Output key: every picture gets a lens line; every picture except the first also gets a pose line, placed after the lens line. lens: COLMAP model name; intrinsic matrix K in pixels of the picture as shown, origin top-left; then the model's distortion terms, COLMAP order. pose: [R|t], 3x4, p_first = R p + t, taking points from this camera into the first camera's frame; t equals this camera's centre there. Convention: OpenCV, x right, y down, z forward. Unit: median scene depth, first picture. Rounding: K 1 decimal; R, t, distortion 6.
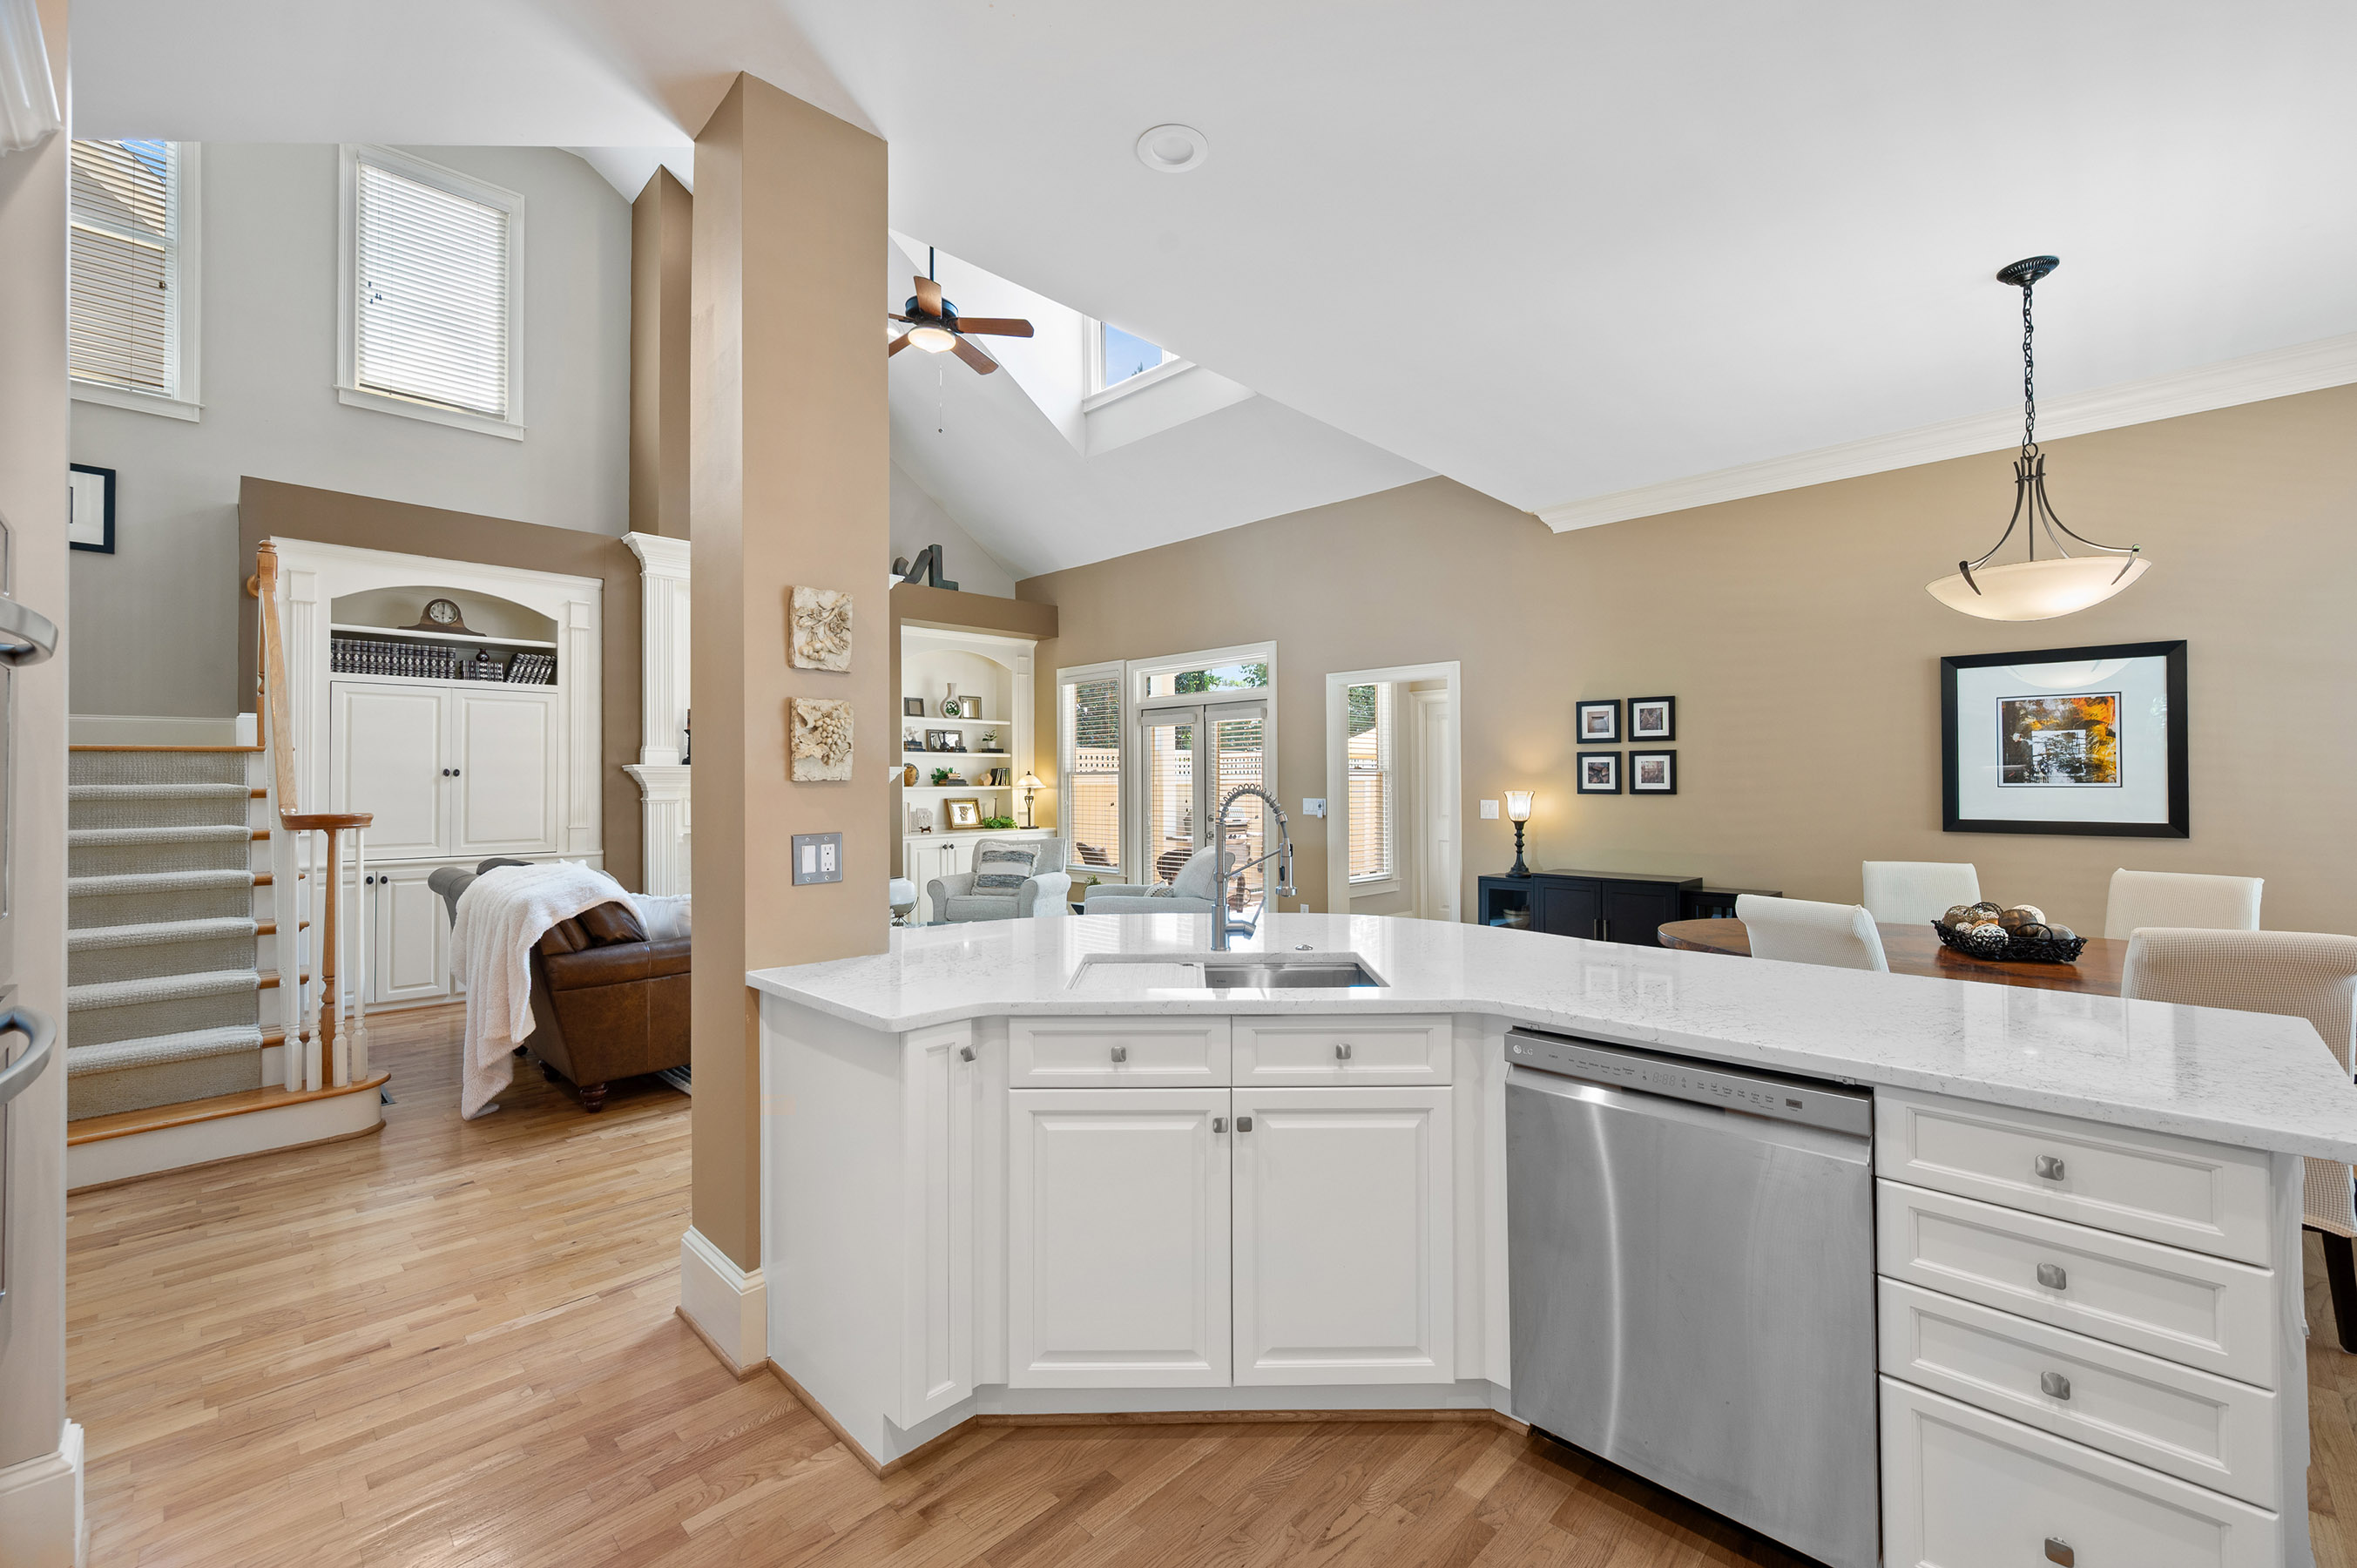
lens RADIAL K [[953.7, 0, 1197.4], [0, 953.7, 774.8], [0, 0, 1]] dist [0.001893, -0.000972]
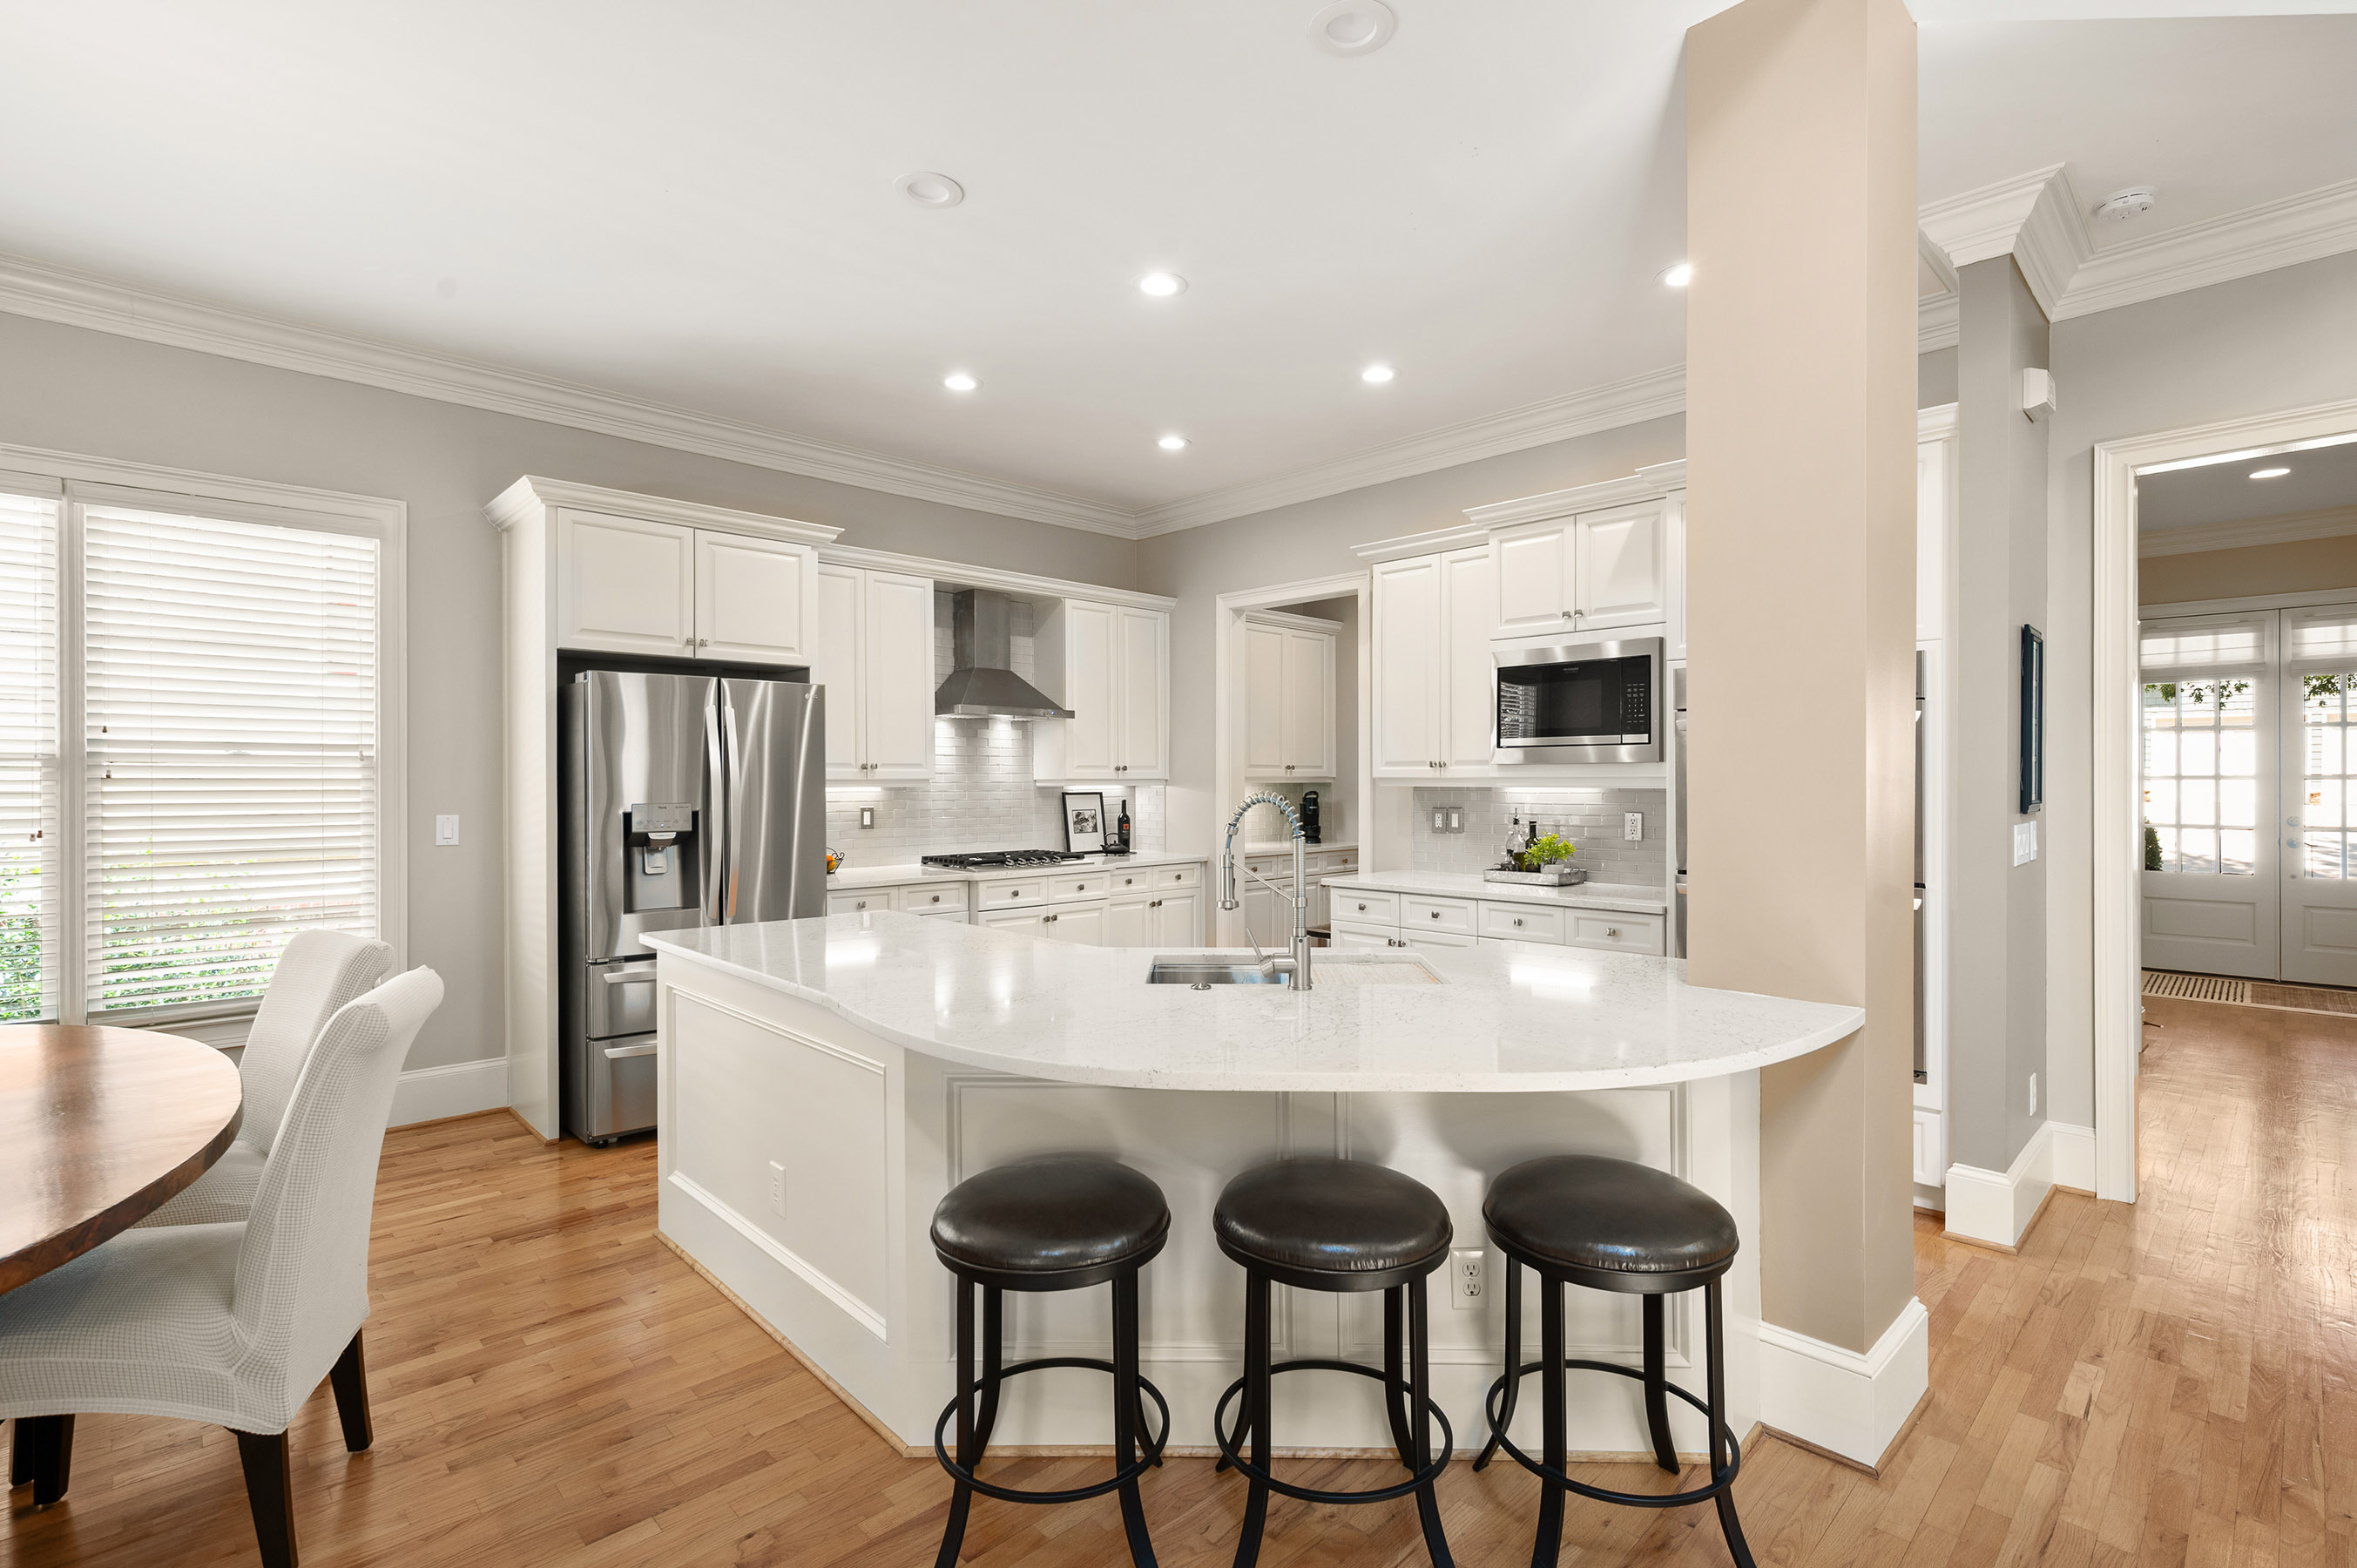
lens RADIAL K [[1087.6, 0, 1192.5], [0, 1087.6, 780.6], [0, 0, 1]] dist [0.002246, -0.000079]
pose [[-0.999741, 0.007263, 0.021580, 0.039457], [0.007069, 0.999934, -0.009053, 0.003389], [-0.021645, -0.008898, -0.999726, 0.786164]]
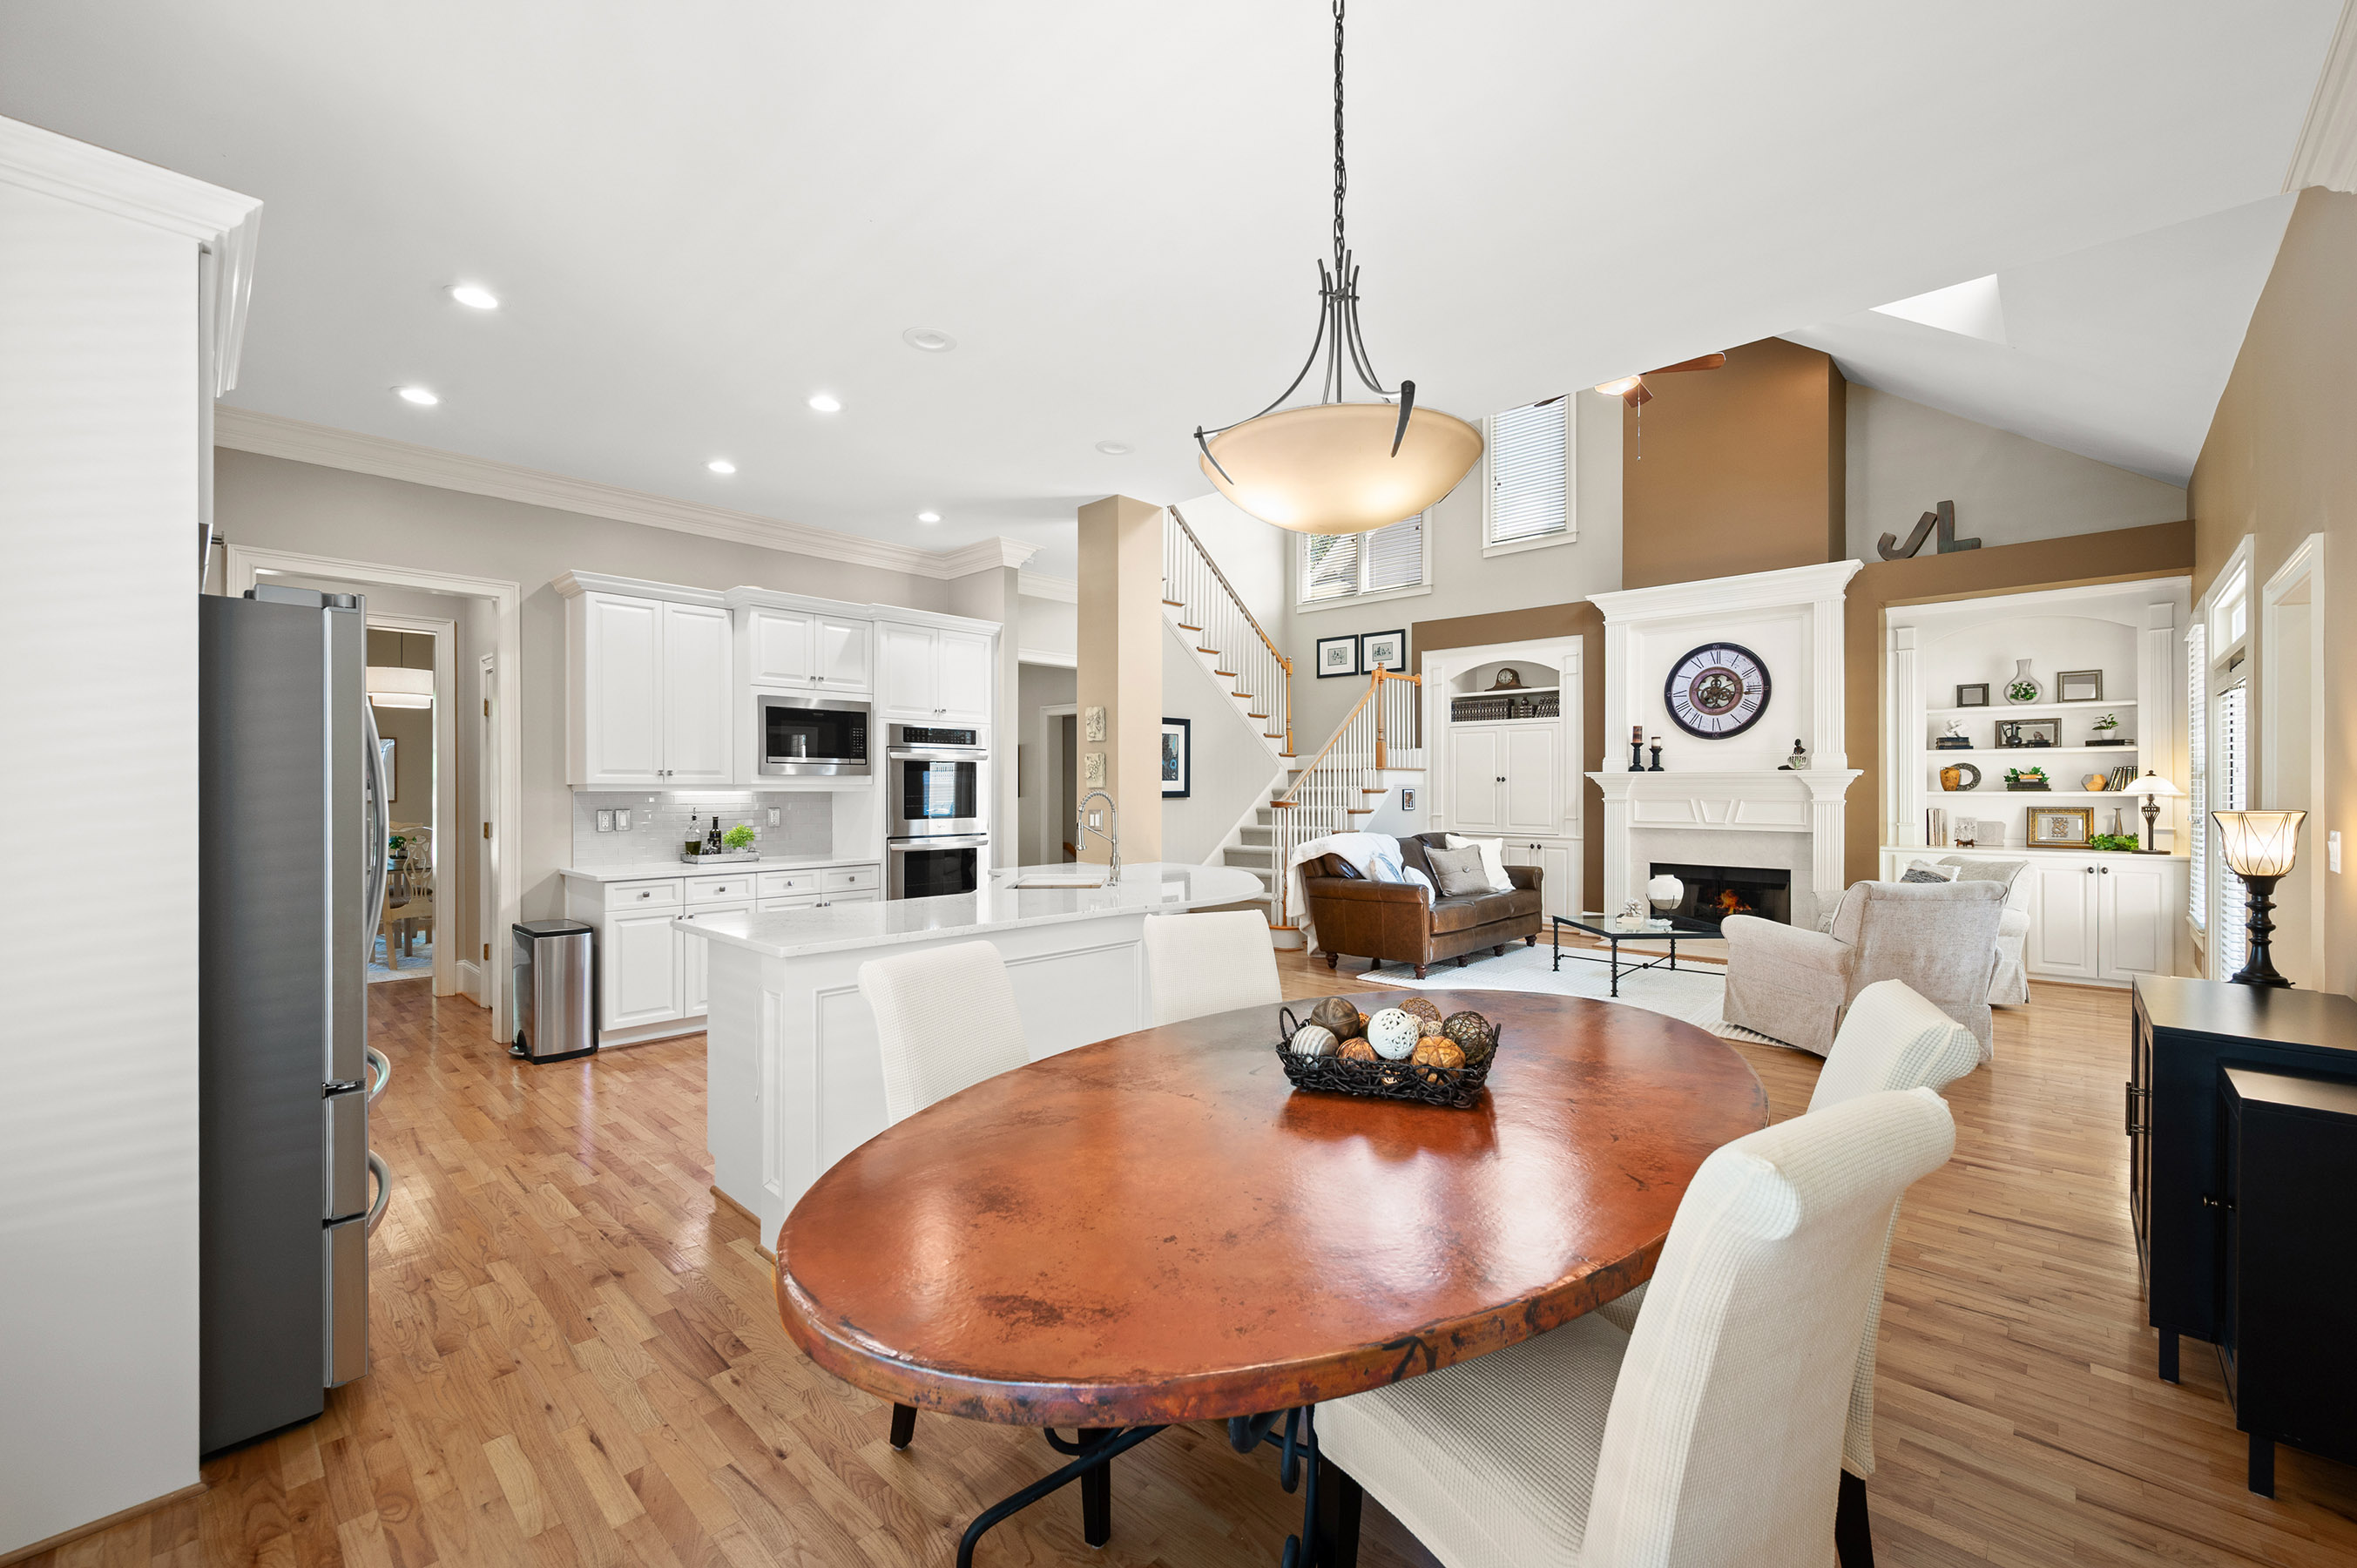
lens RADIAL K [[953.7, 0, 1186.9], [0, 953.7, 789.2], [0, 0, 1]] dist [0.001893, -0.000972]
pose [[0.024090, 0.007208, -0.999684, 0.750055], [0.008601, 0.999935, 0.007417, -0.002207], [0.999673, -0.008777, 0.024026, 0.434461]]
